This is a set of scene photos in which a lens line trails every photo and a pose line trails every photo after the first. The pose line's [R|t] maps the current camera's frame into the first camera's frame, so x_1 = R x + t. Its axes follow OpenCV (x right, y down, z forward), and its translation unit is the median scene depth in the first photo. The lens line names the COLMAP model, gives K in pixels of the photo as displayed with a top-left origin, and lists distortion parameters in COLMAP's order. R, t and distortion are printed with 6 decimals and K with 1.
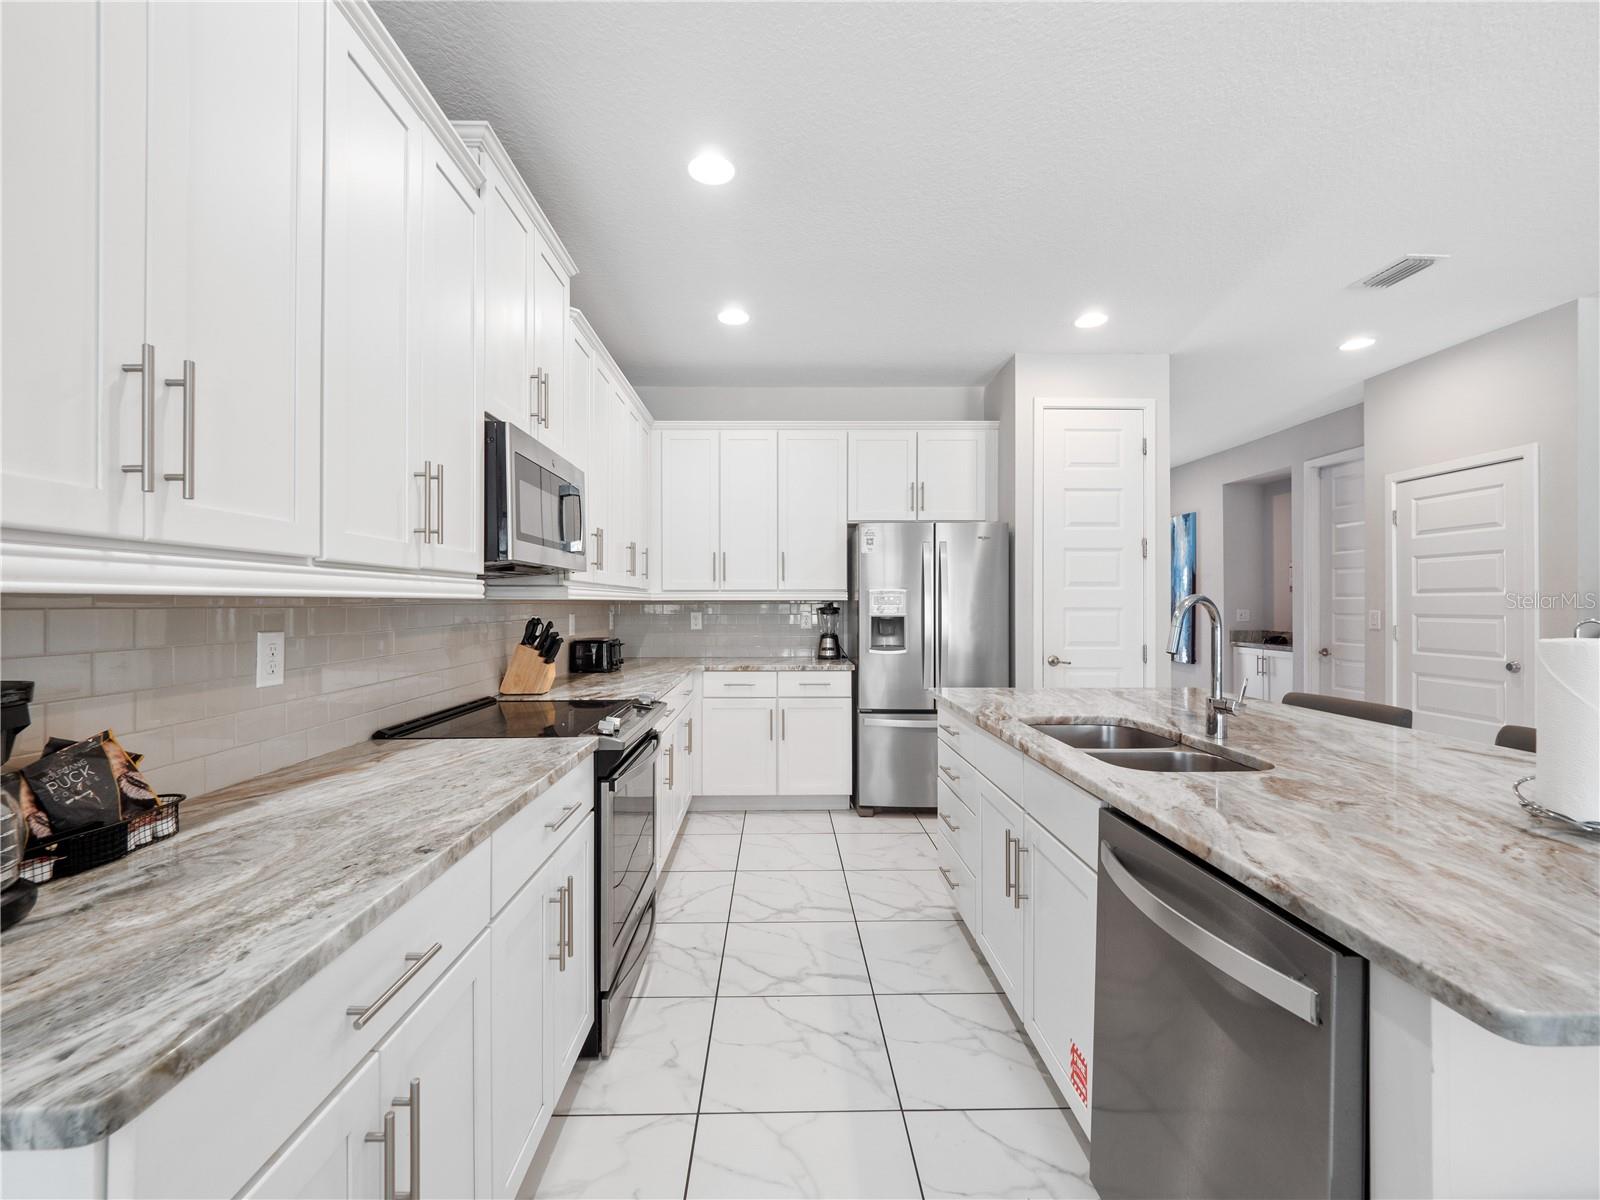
lens RADIAL K [[672.5, 0, 789.6], [0, 672.5, 601.9], [0, 0, 1]] dist [0.010176, -0.006694]
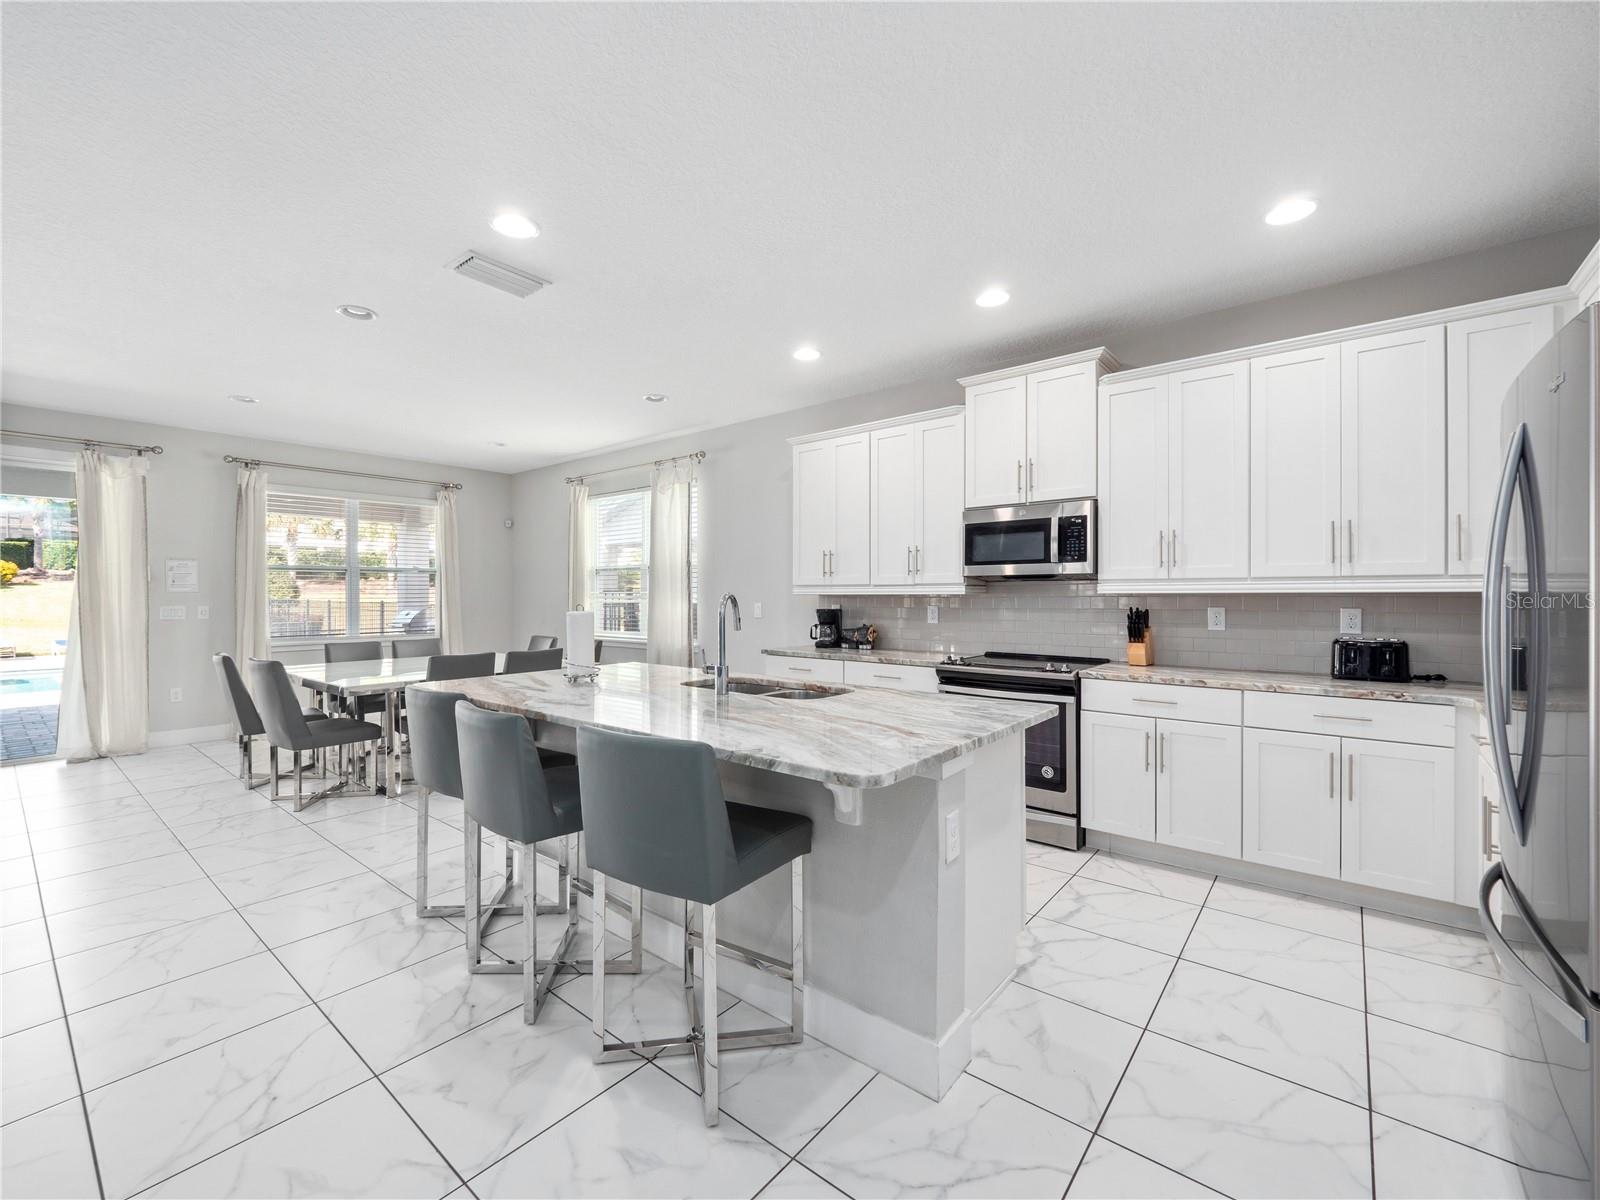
lens RADIAL K [[672.5, 0, 789.6], [0, 672.5, 601.9], [0, 0, 1]] dist [0.010176, -0.006694]
pose [[-0.646958, 0.009935, -0.762461, 1.533571], [0.005094, 0.999949, 0.008708, -0.001958], [0.762509, 0.001750, -0.646975, 1.922181]]
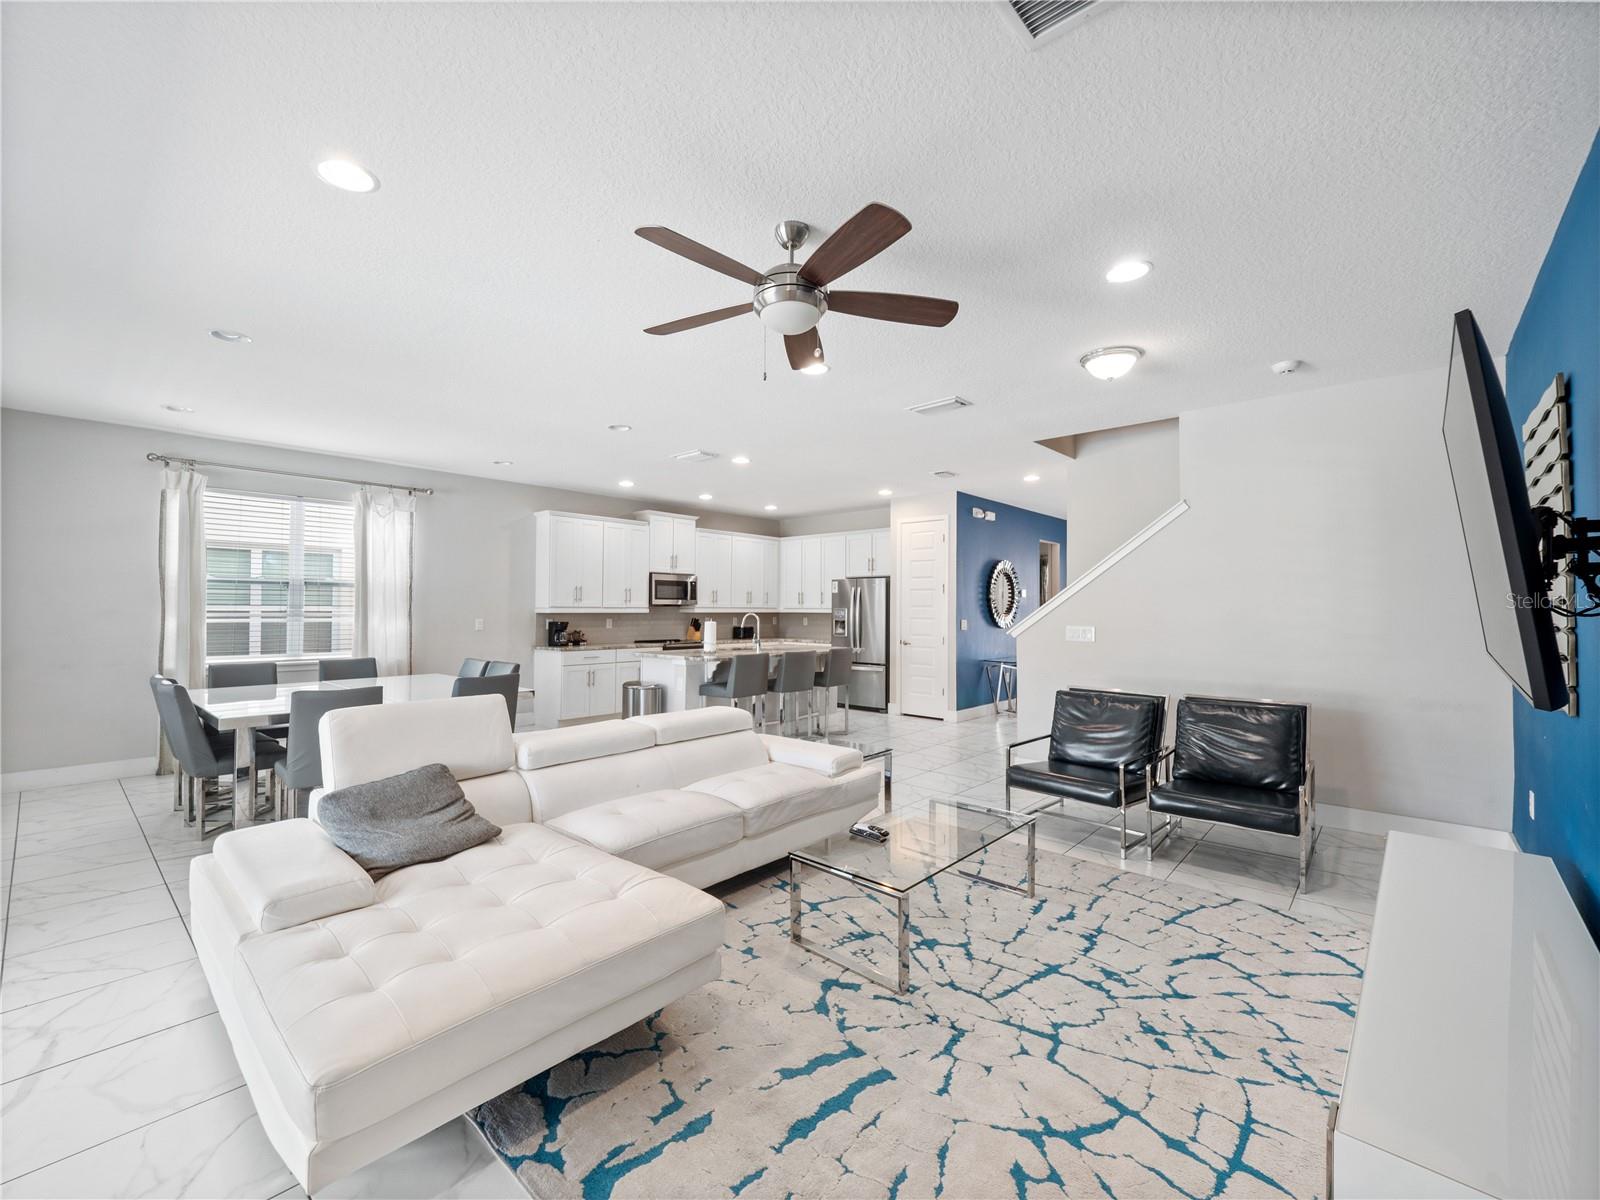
lens RADIAL K [[672.5, 0, 789.6], [0, 672.5, 601.9], [0, 0, 1]] dist [0.010176, -0.006694]
pose [[0.731029, 0.001254, -0.682345, 3.283436], [-0.007147, 0.999958, -0.005819, -0.055259], [0.682309, 0.009130, 0.731007, -1.657204]]
